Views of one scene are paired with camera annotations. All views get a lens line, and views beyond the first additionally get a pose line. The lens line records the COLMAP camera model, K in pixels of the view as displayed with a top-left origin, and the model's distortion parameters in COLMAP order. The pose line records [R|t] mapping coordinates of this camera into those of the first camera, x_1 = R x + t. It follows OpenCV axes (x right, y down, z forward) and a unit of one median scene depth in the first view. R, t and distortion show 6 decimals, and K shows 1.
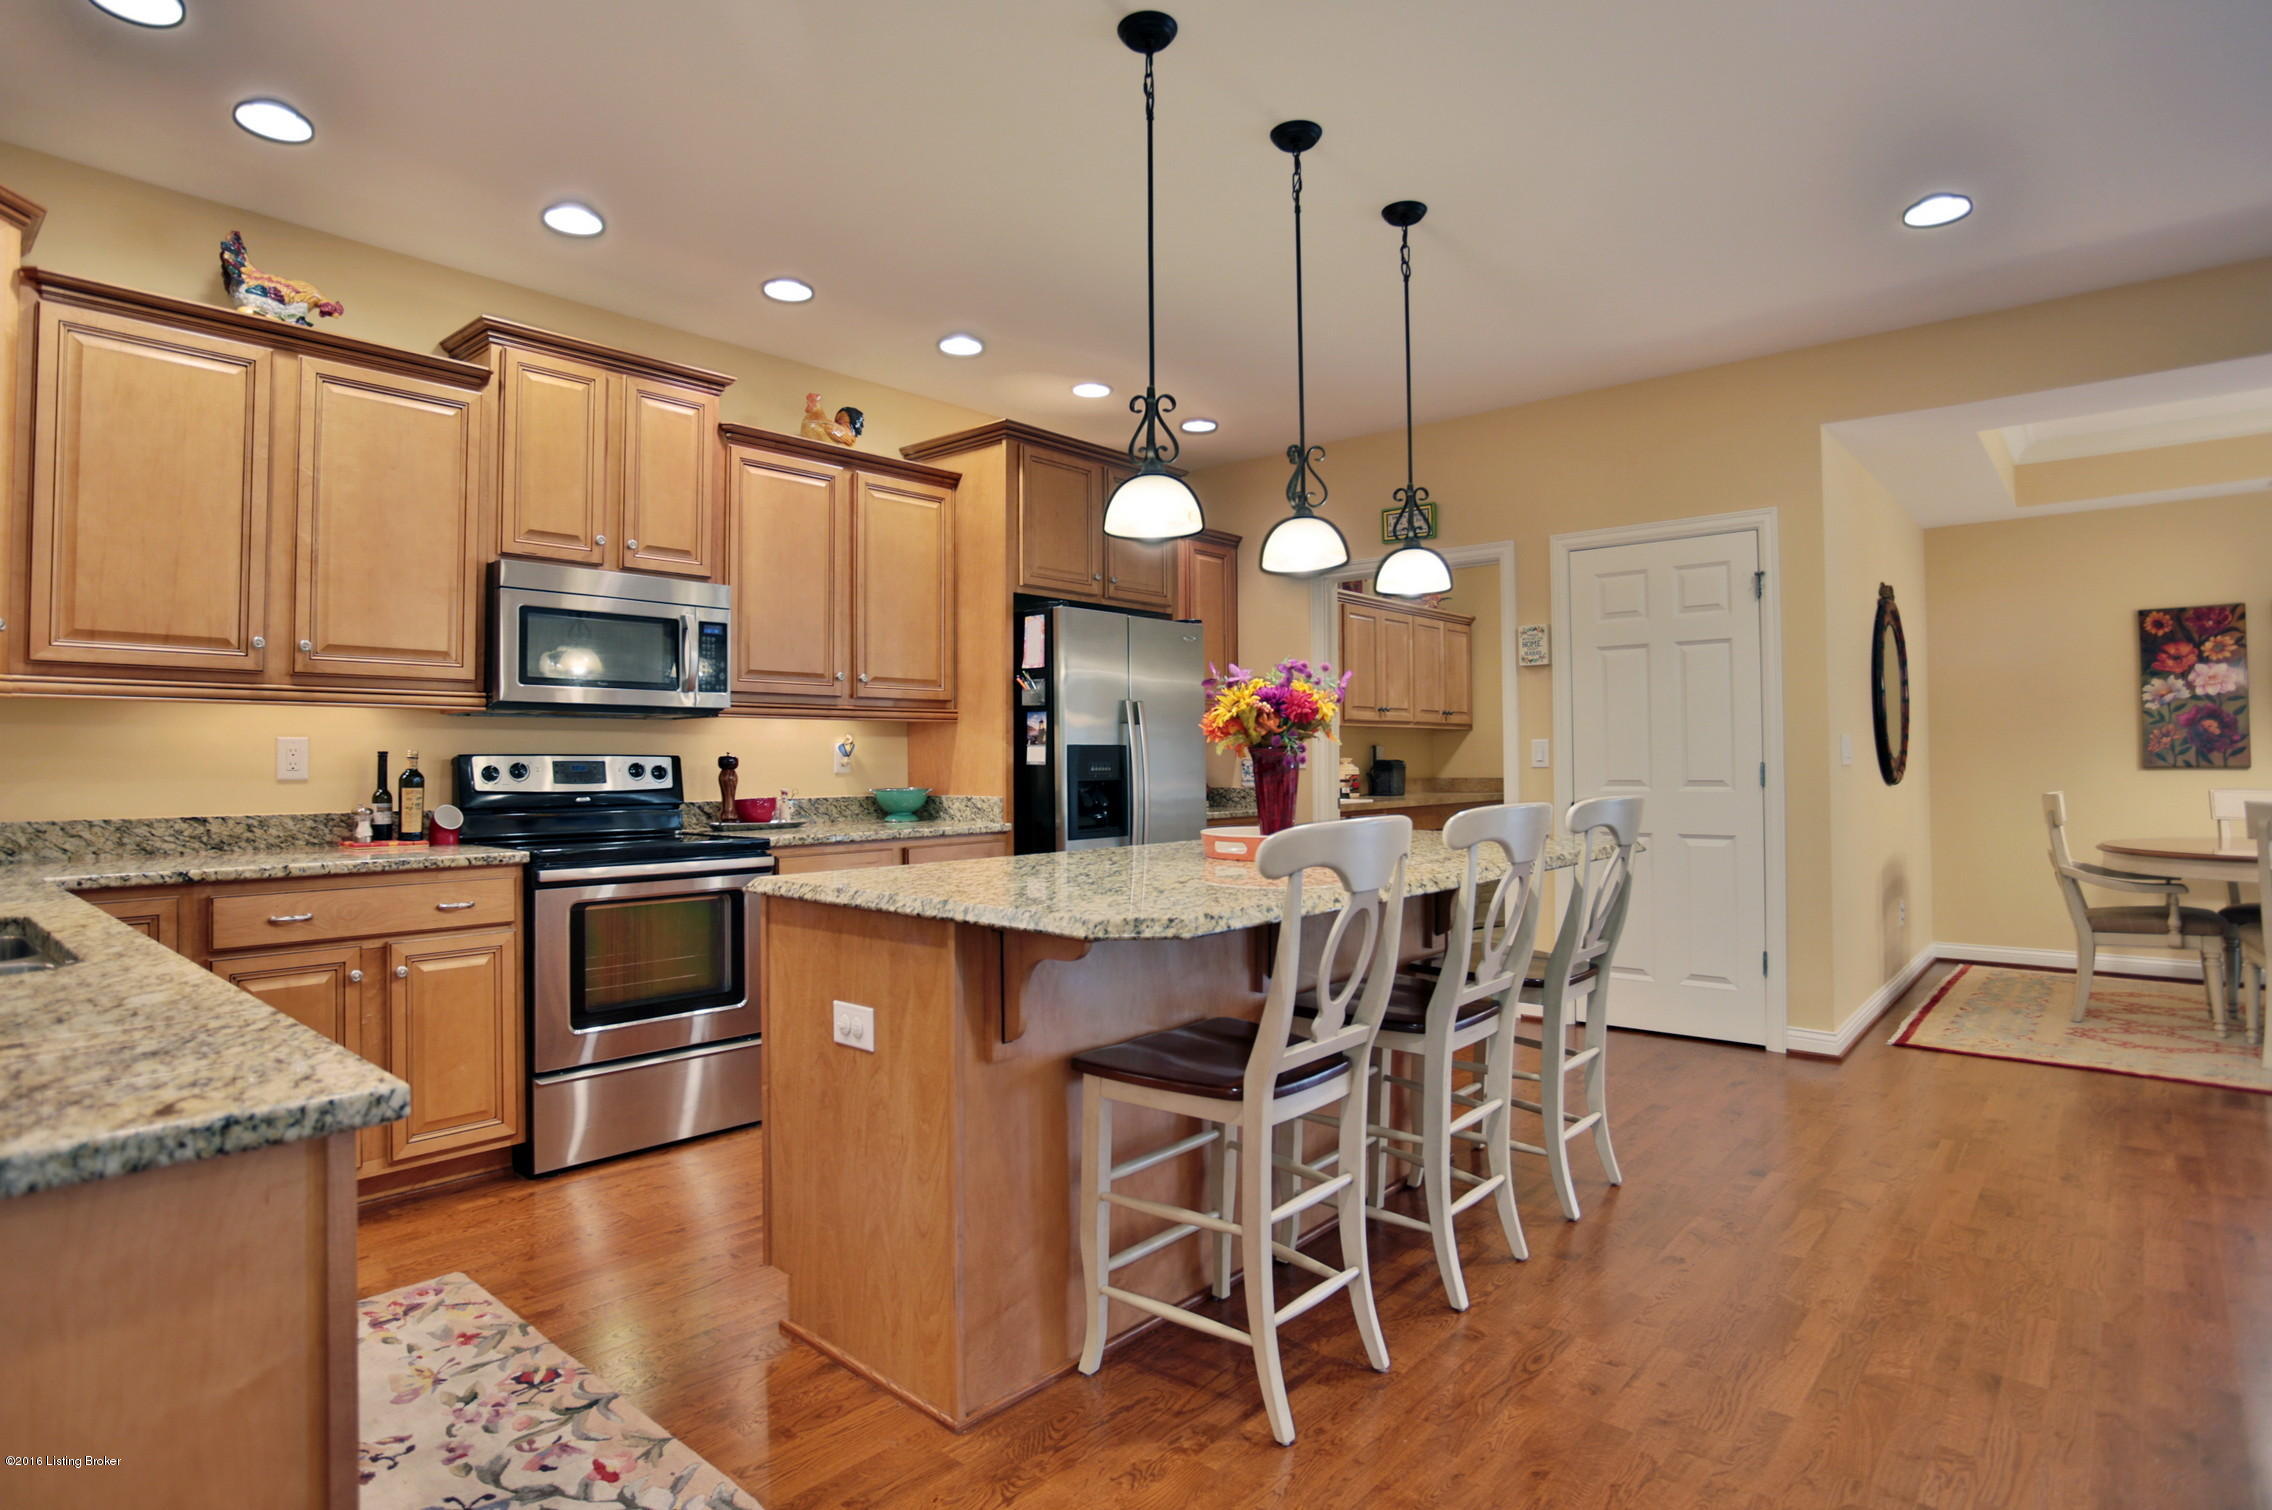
lens RADIAL K [[1175.9, 0, 1126.6], [0, 1175.9, 730.9], [0, 0, 1]] dist [-0.039699, 0.001482]
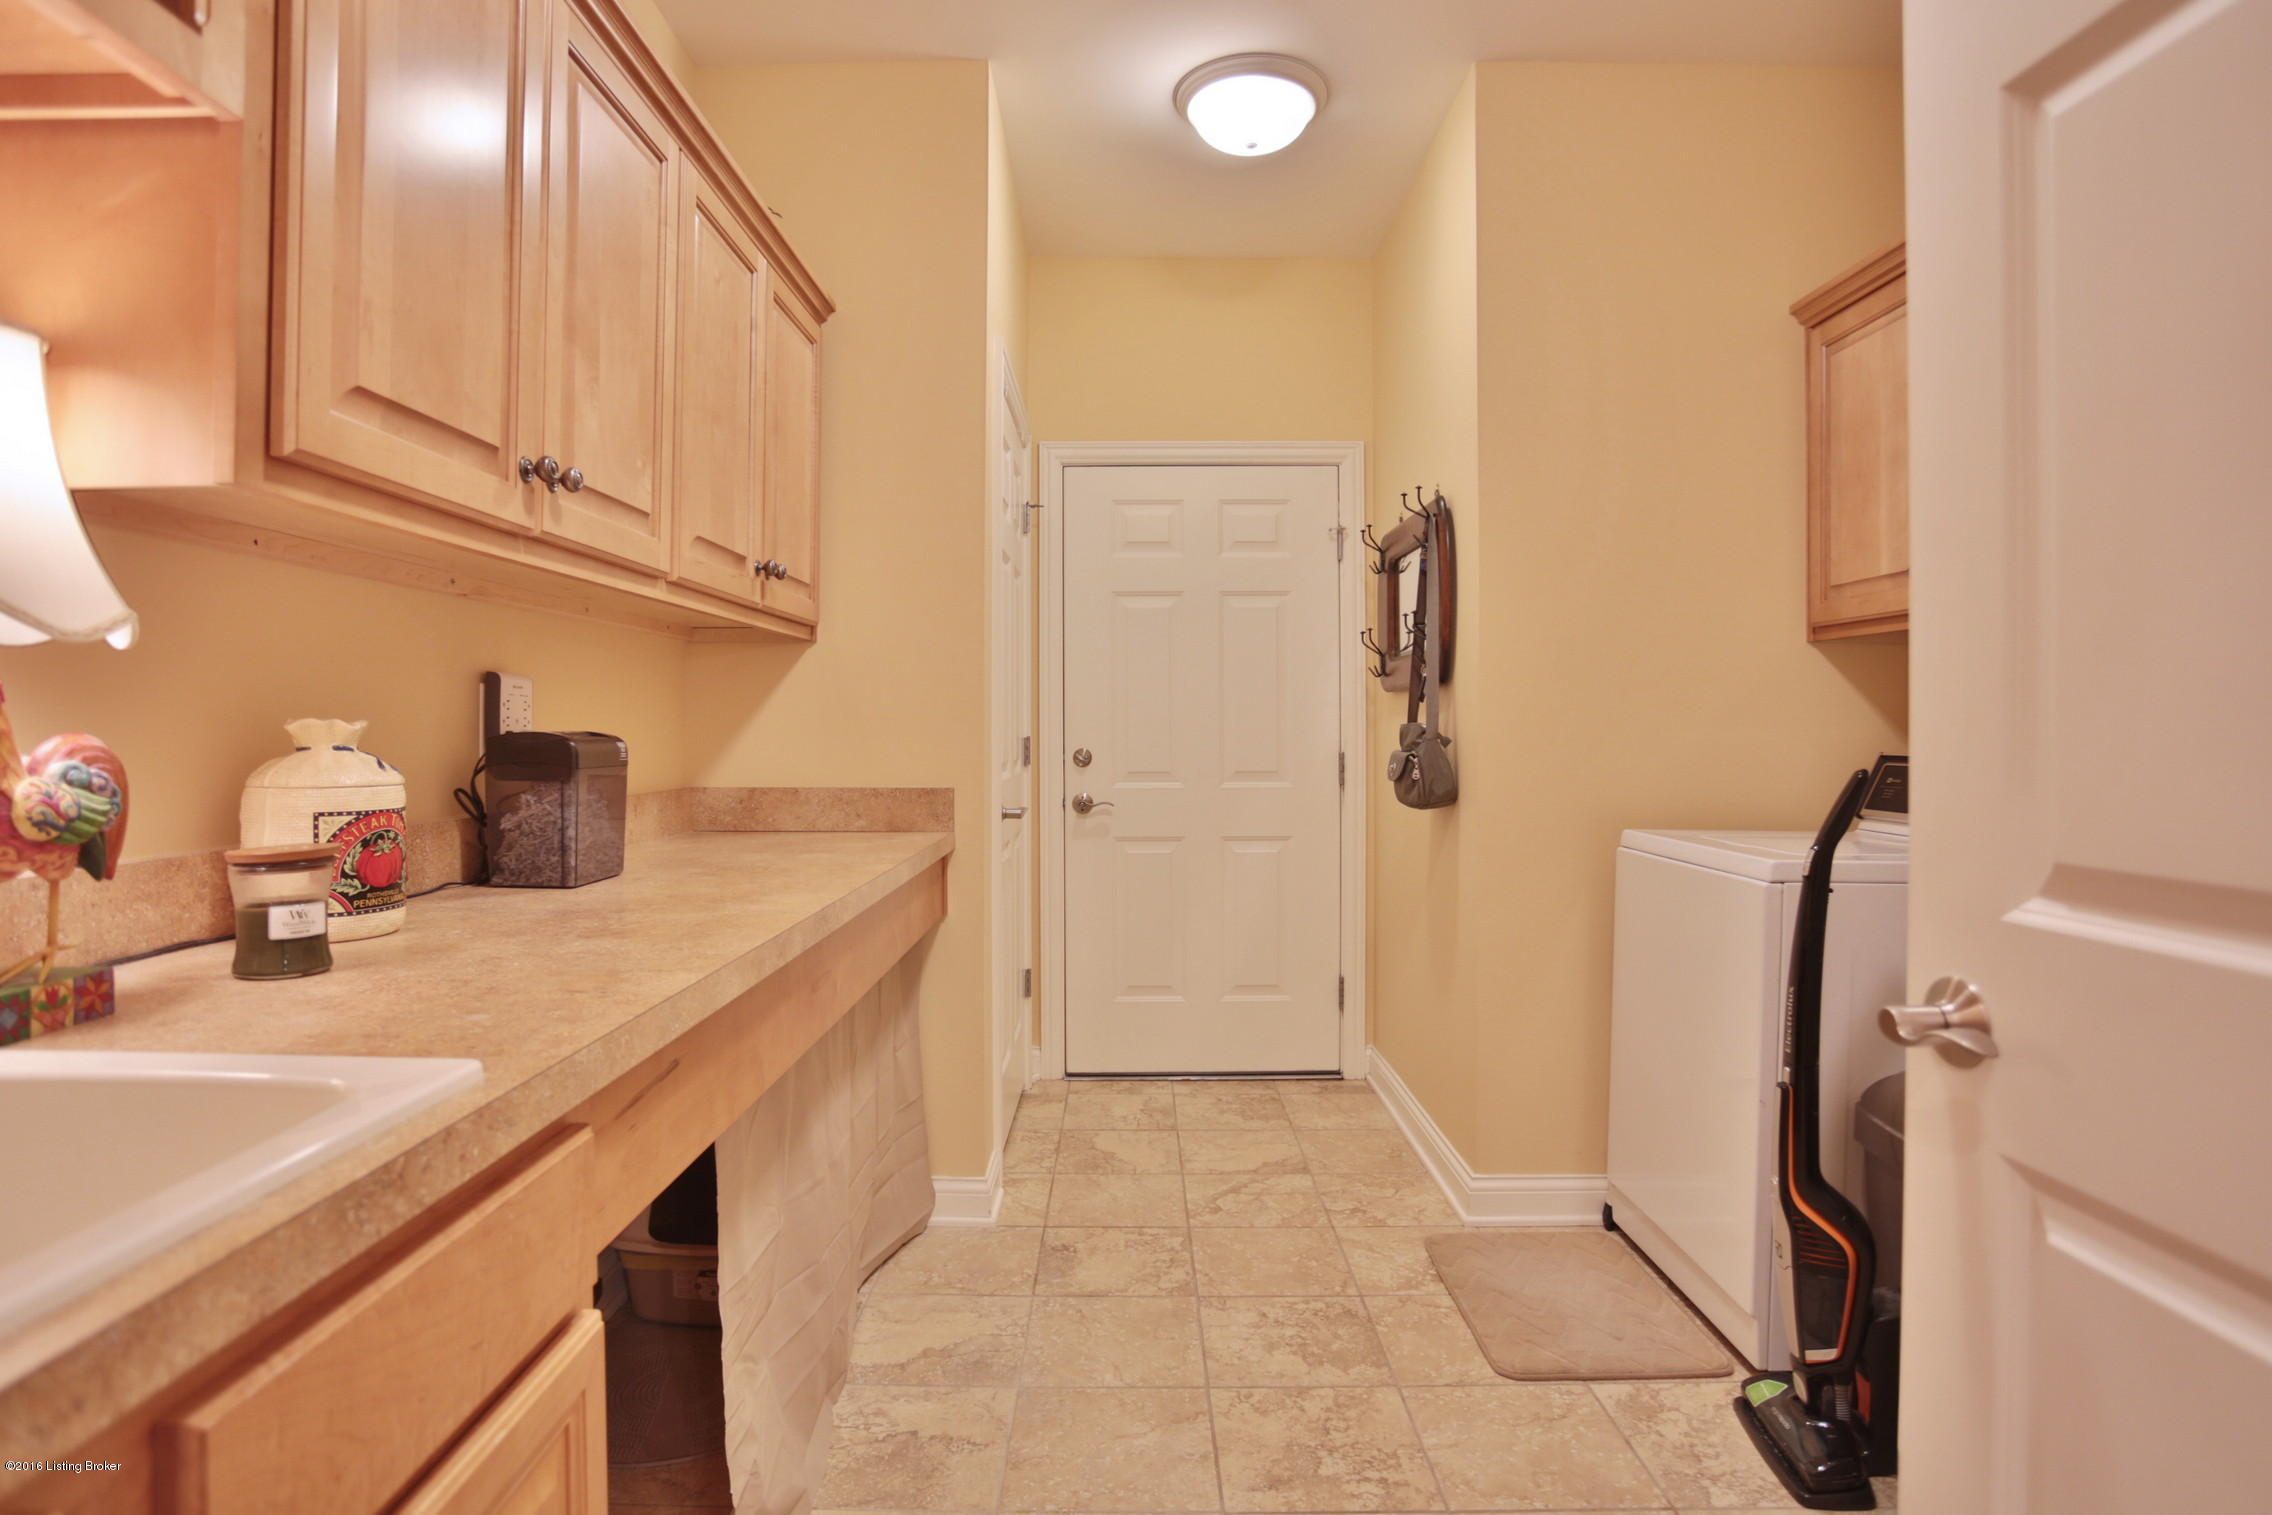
lens RADIAL K [[1175.9, 0, 1126.6], [0, 1175.9, 733.4], [0, 0, 1]] dist [-0.039699, 0.001482]
pose [[0.757197, 0.000892, 0.653186, 0.155029], [-0.021901, 0.999471, 0.024023, 0.016438], [-0.652820, -0.032496, 0.756816, 0.738713]]
